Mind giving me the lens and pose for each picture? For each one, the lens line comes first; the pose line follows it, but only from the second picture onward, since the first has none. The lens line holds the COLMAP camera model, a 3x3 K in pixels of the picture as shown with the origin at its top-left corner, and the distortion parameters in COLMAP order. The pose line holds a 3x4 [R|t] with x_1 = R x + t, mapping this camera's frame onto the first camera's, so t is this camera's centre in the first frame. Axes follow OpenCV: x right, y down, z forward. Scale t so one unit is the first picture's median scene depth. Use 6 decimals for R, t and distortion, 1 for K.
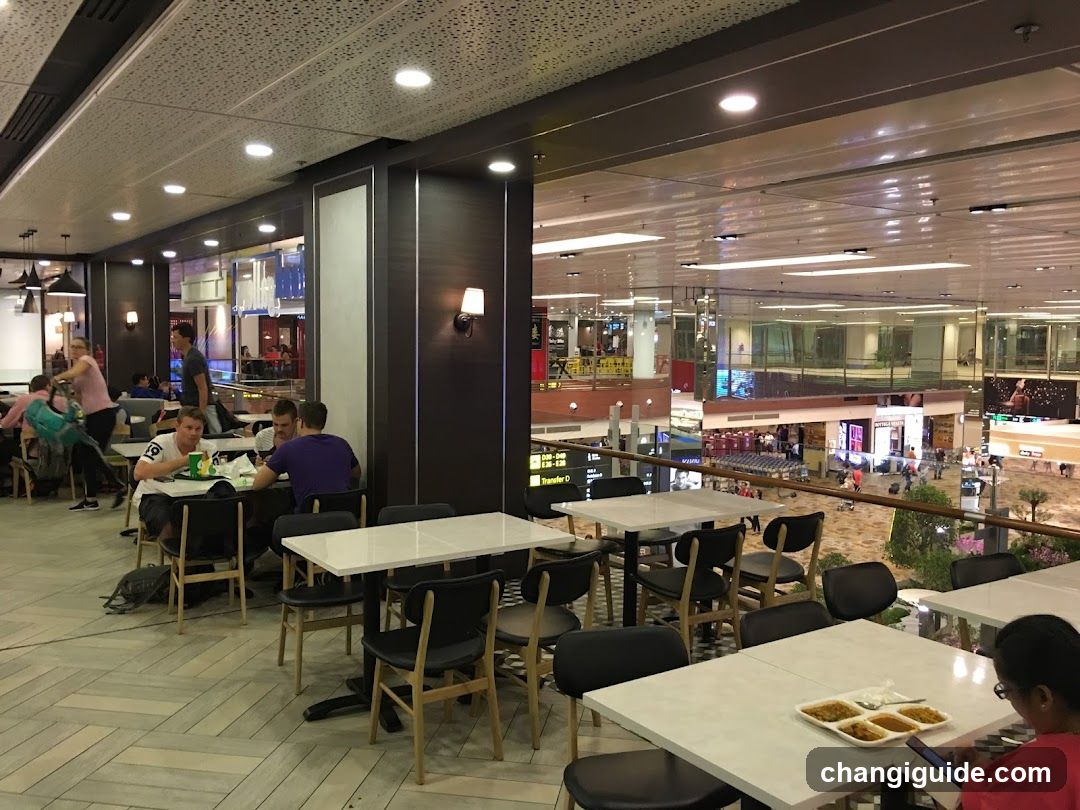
lens RADIAL K [[930.2, 0, 529.9], [0, 930.2, 387.3], [0, 0, 1]] dist [0.072215, -0.080461]
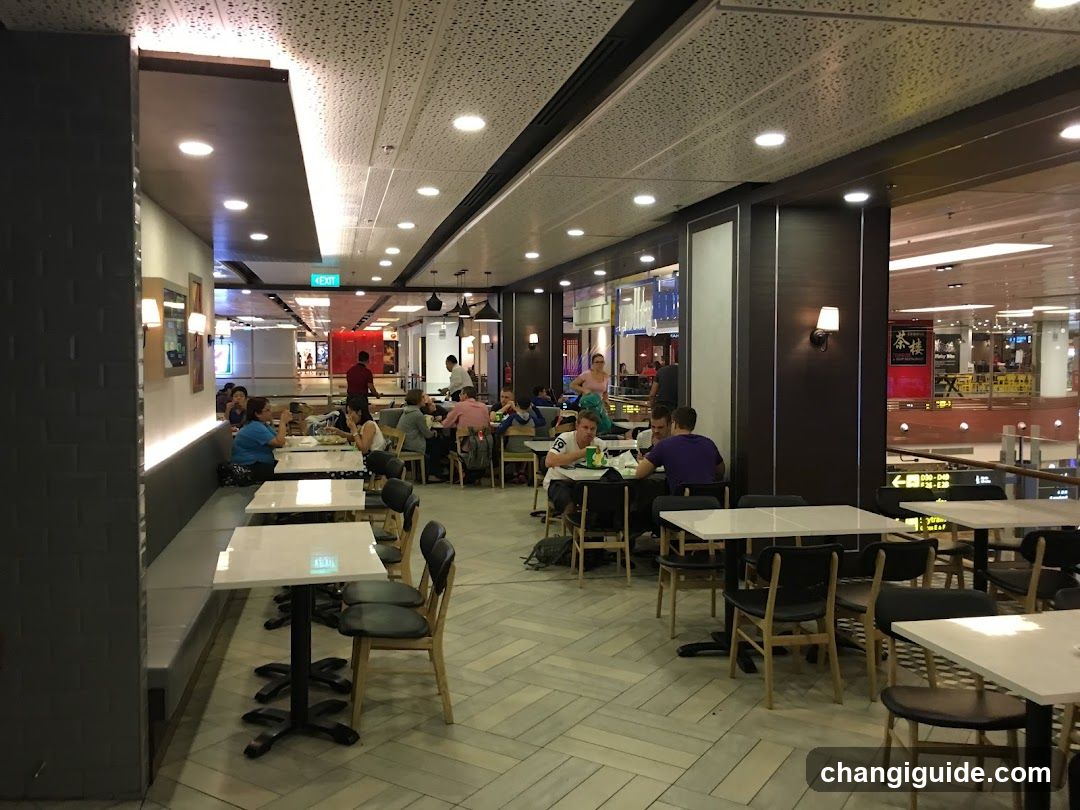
lens RADIAL K [[930.2, 0, 529.9], [0, 930.2, 387.3], [0, 0, 1]] dist [0.072215, -0.080461]
pose [[0.923857, 0.005397, -0.382699, 0.037262], [-0.012578, 0.999789, -0.016264, 0.011837], [0.382531, 0.019839, 0.923730, -0.162115]]
